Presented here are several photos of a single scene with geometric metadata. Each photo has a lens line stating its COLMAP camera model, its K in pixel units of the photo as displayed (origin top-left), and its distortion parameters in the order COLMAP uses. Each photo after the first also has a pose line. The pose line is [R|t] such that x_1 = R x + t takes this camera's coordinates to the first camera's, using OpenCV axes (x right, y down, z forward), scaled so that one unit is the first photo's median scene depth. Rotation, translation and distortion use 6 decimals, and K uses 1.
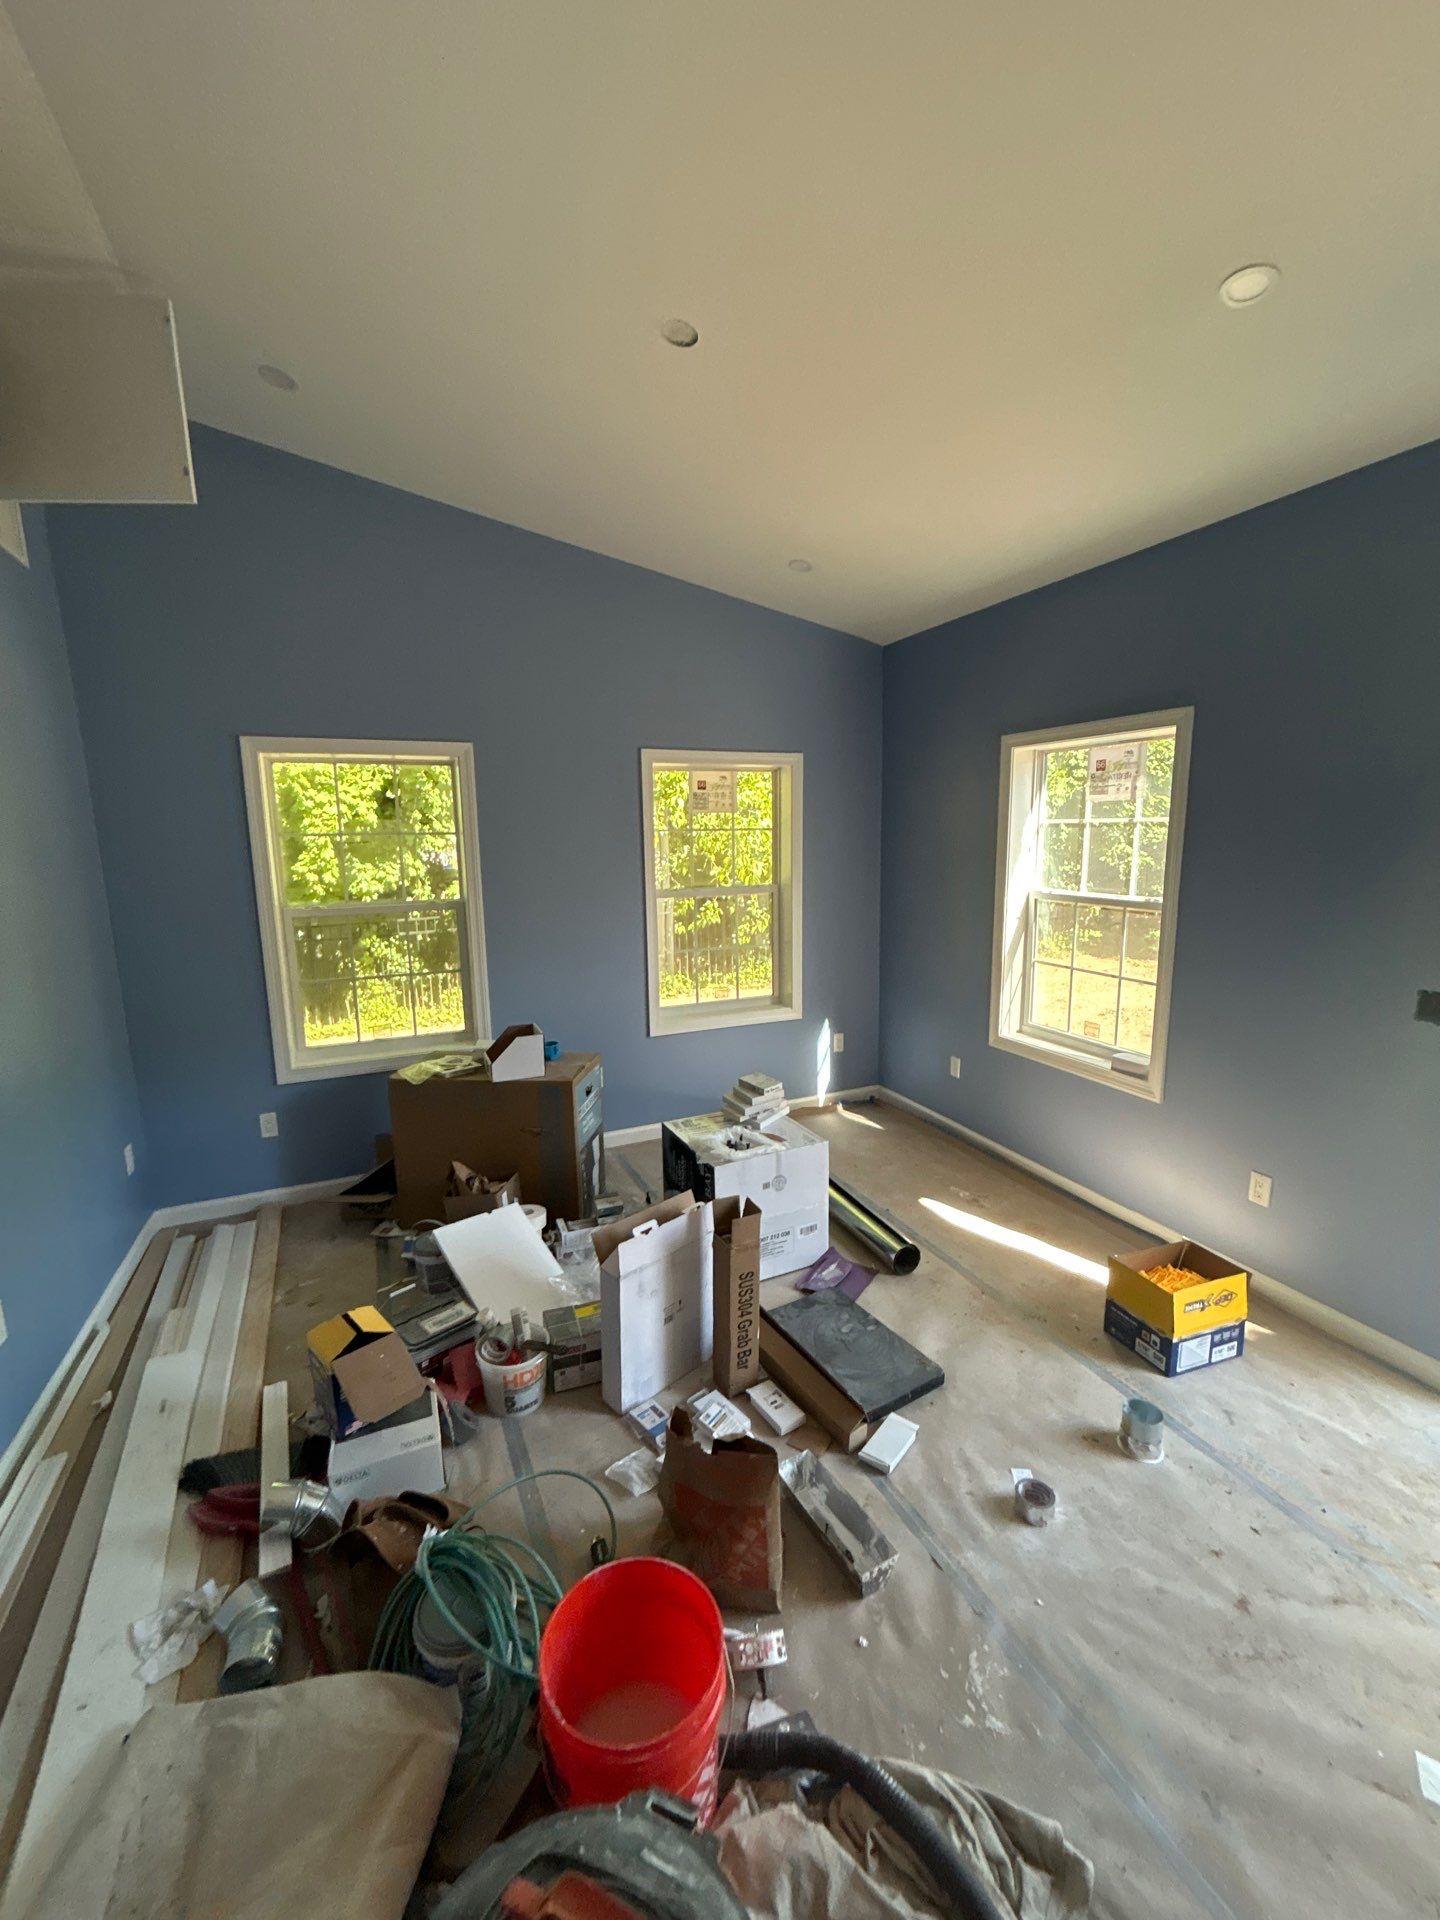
lens RADIAL K [[763.8, 0, 720.0], [0, 763.8, 960.0], [0, 0, 1]] dist [-0.001471, 0.000341]
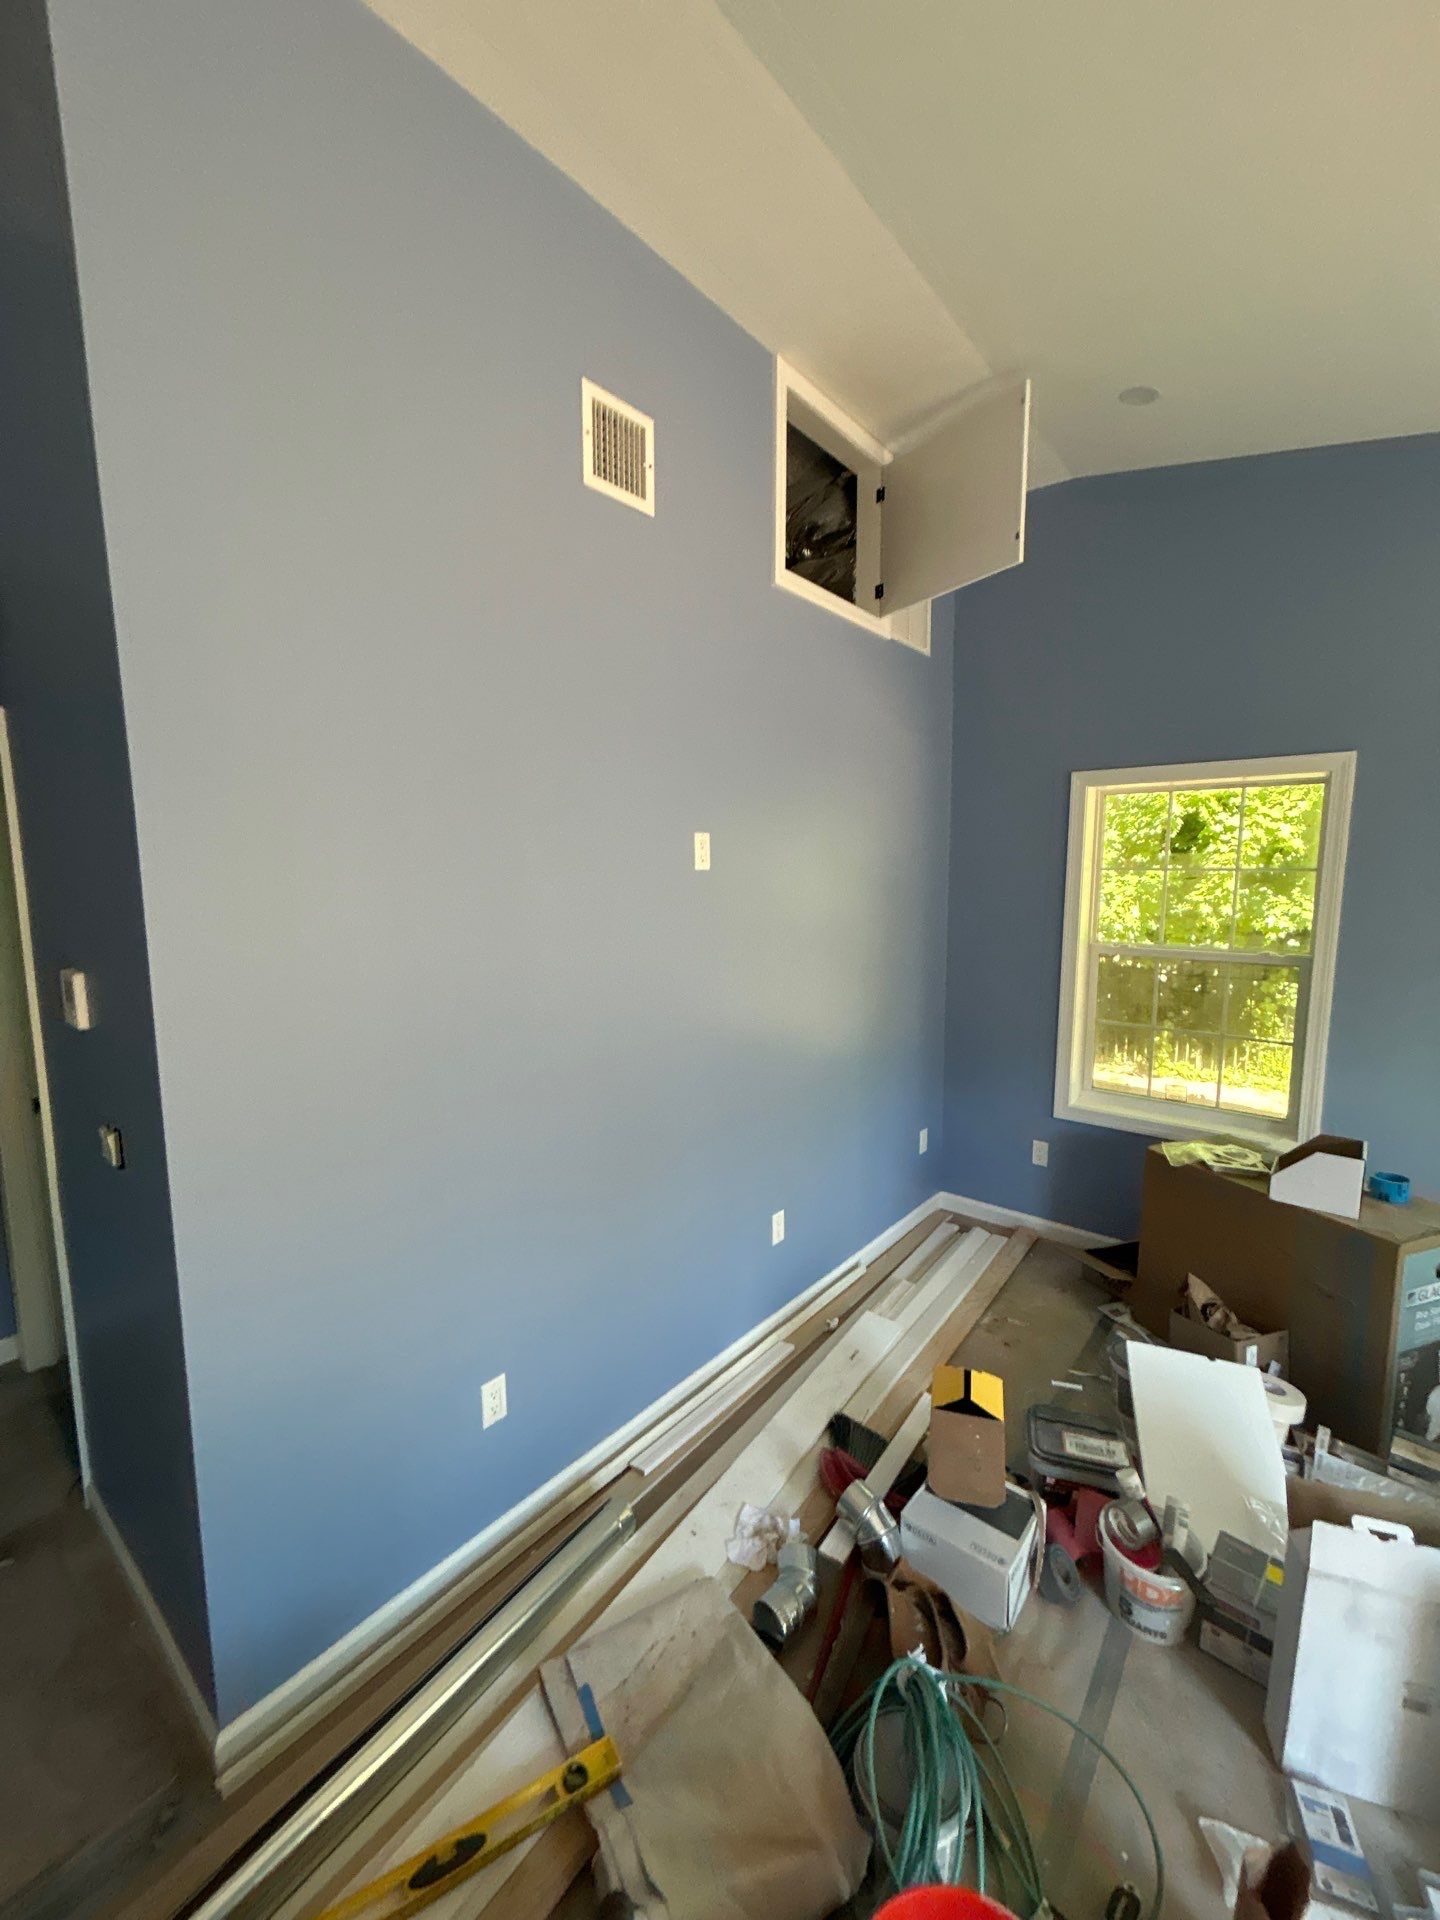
lens RADIAL K [[771.3, 0, 713.2], [0, 771.3, 963.1], [0, 0, 1]] dist [0.000598, 0.000190]
pose [[0.445003, 0.122882, -0.887058, 0.112442], [-0.147142, 0.987112, 0.062927, -0.039932], [0.883358, 0.102521, 0.457349, 0.143604]]
